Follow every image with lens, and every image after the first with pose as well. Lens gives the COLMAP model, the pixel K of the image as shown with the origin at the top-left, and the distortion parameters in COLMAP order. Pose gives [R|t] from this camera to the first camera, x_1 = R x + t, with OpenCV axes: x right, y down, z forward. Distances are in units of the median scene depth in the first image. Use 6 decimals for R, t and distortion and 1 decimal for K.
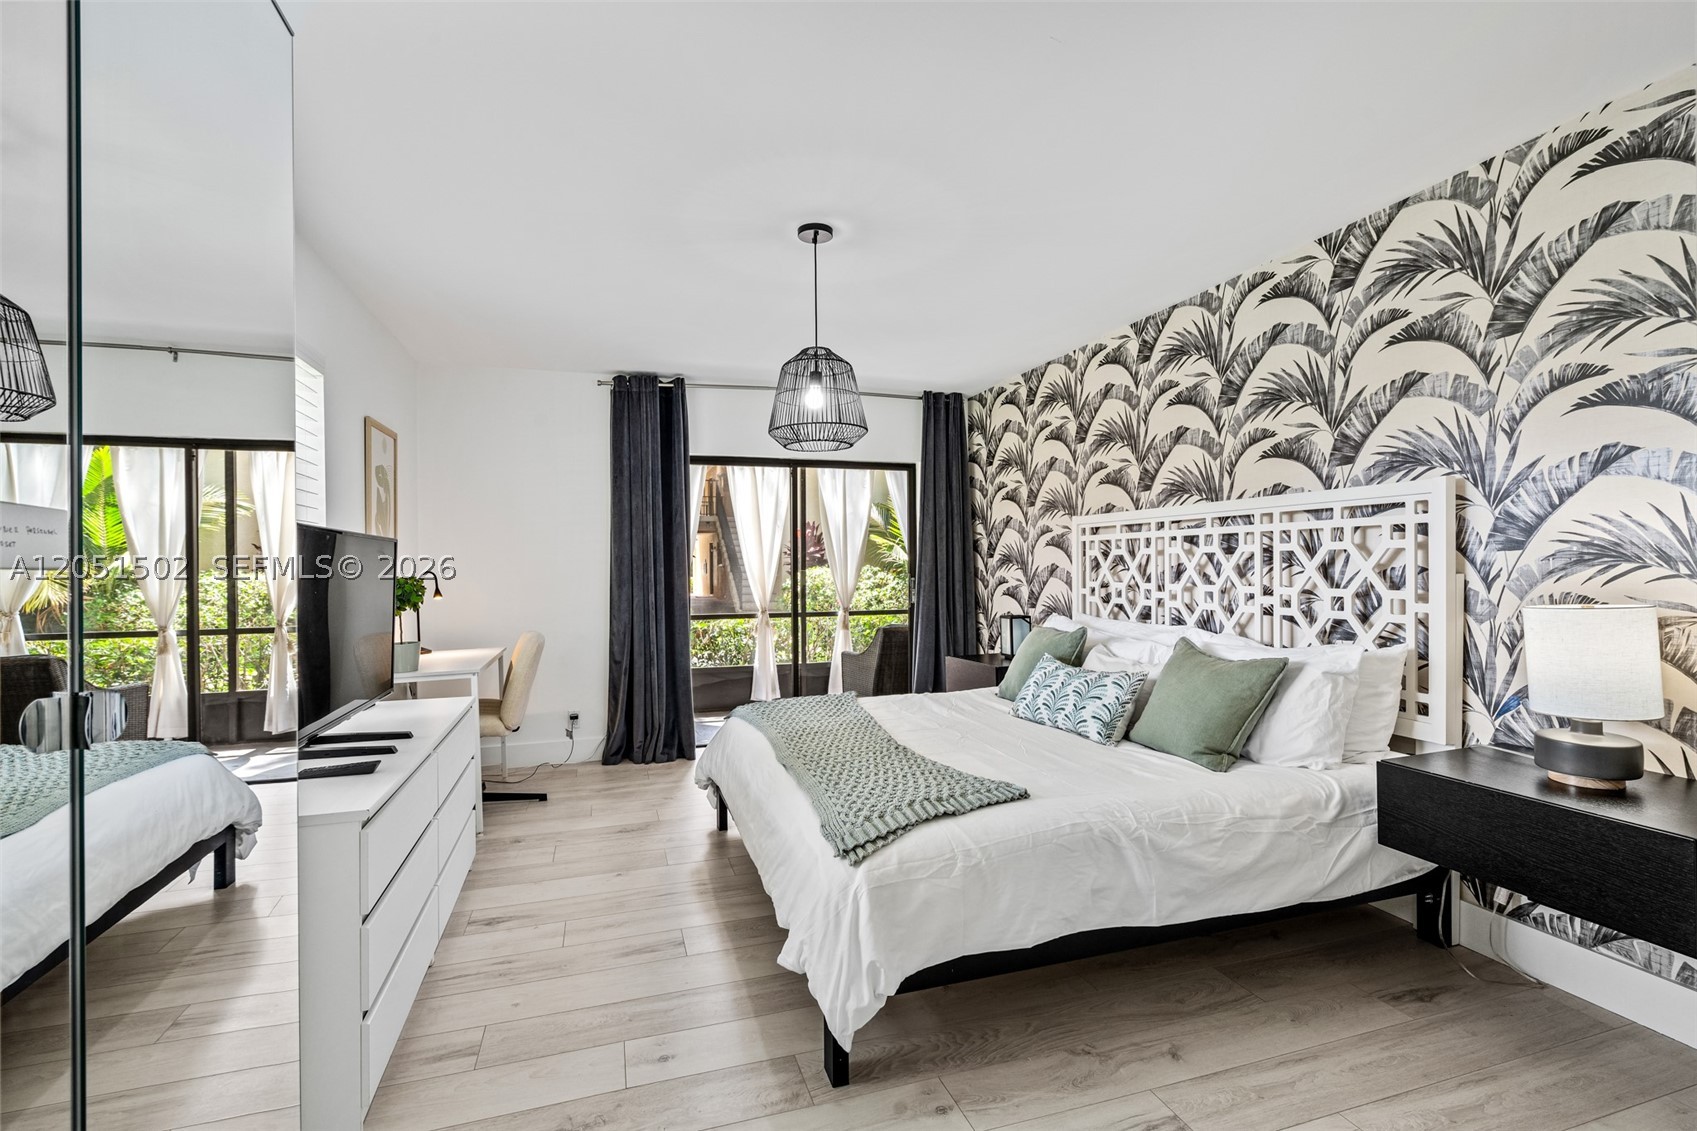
lens RADIAL K [[762.5, 0, 845.6], [0, 762.5, 564.9], [0, 0, 1]] dist [-0.001534, 0.000004]
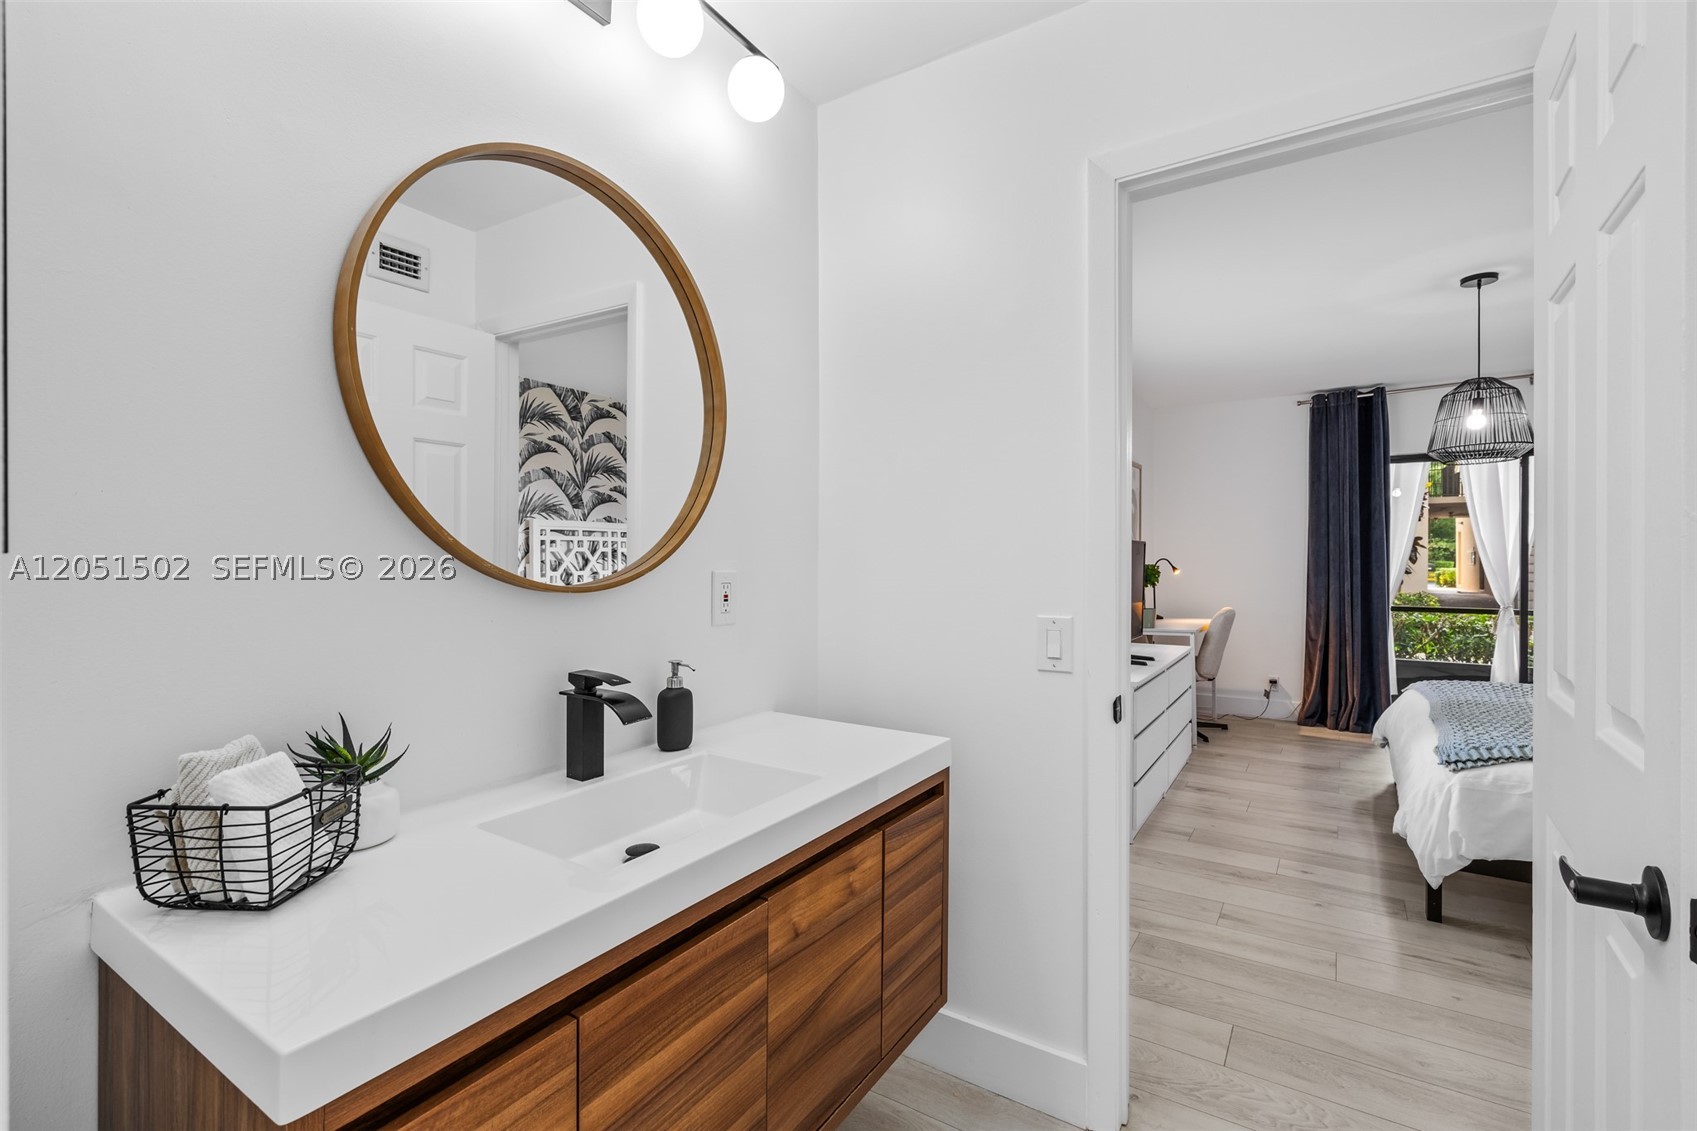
lens RADIAL K [[772.0, 0, 838.4], [0, 772.0, 555.7], [0, 0, 1]] dist [-0.004636, -0.000278]
pose [[0.632758, 0.009444, -0.774292, 0.158093], [-0.007036, 0.999954, 0.006447, -0.004465], [0.774318, 0.001368, 0.632796, -0.321224]]
